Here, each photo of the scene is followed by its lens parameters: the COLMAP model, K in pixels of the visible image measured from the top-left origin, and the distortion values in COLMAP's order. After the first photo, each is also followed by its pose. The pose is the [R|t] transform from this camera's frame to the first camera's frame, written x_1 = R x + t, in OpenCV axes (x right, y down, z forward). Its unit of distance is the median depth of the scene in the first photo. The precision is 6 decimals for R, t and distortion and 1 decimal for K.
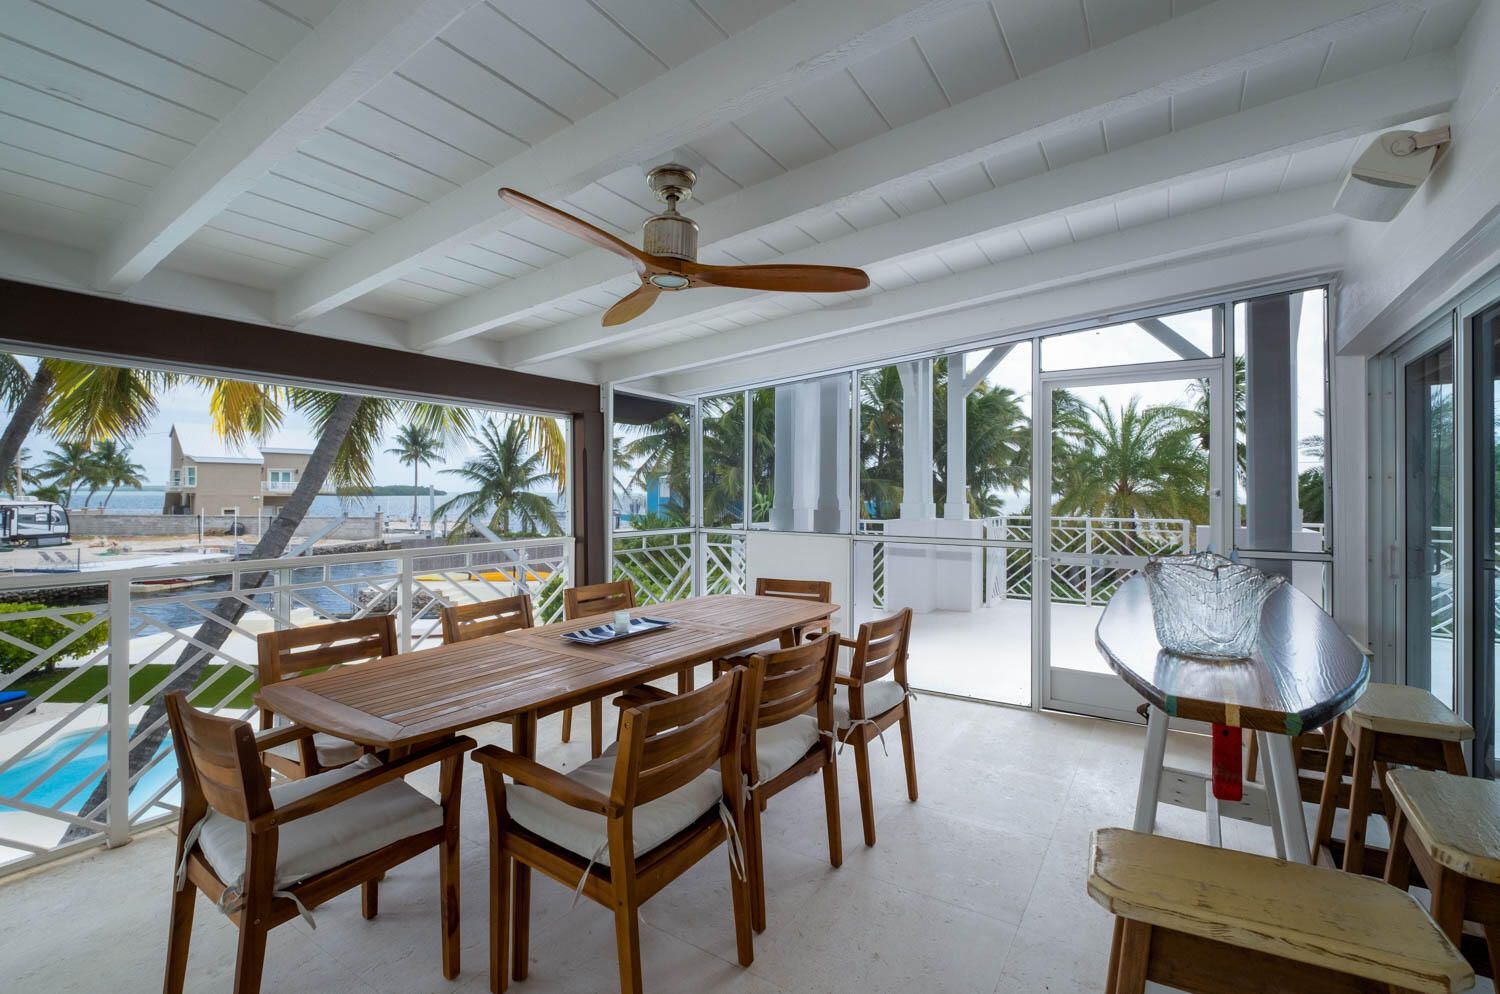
lens RADIAL K [[655.4, 0, 747.3], [0, 655.4, 490.2], [0, 0, 1]] dist [-0.011005, -0.000121]
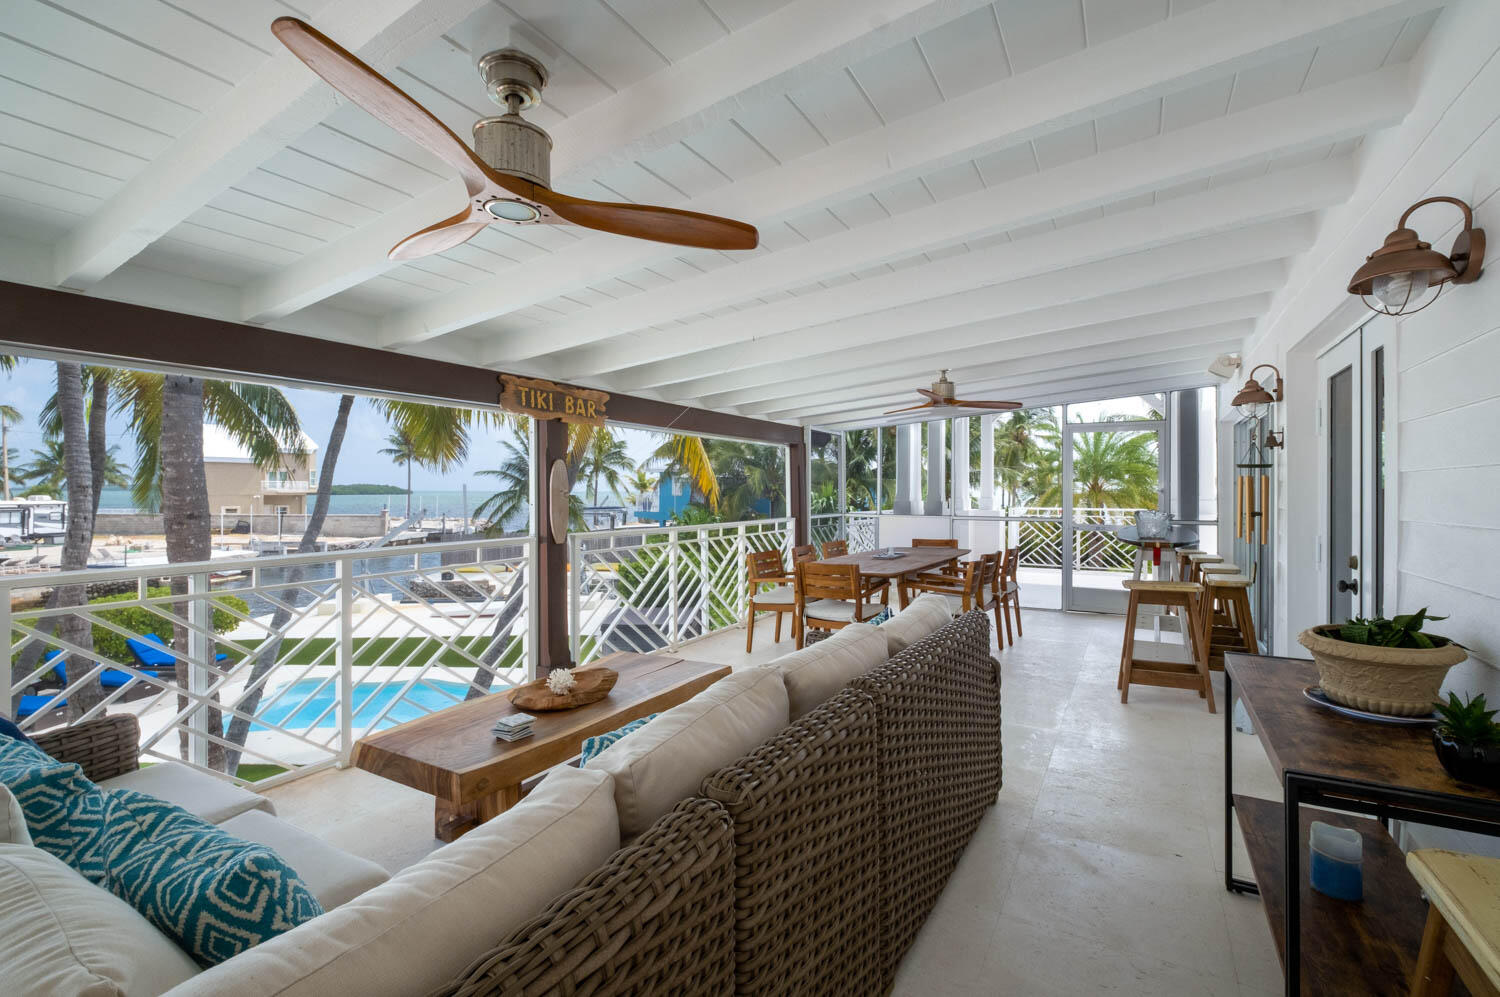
lens RADIAL K [[655.4, 0, 747.4], [0, 655.4, 493.2], [0, 0, 1]] dist [-0.011005, -0.000121]
pose [[0.998950, -0.001958, 0.045771, -0.068302], [0.001630, 0.999973, 0.007197, -0.000457], [-0.045784, -0.007115, 0.998926, -0.100755]]
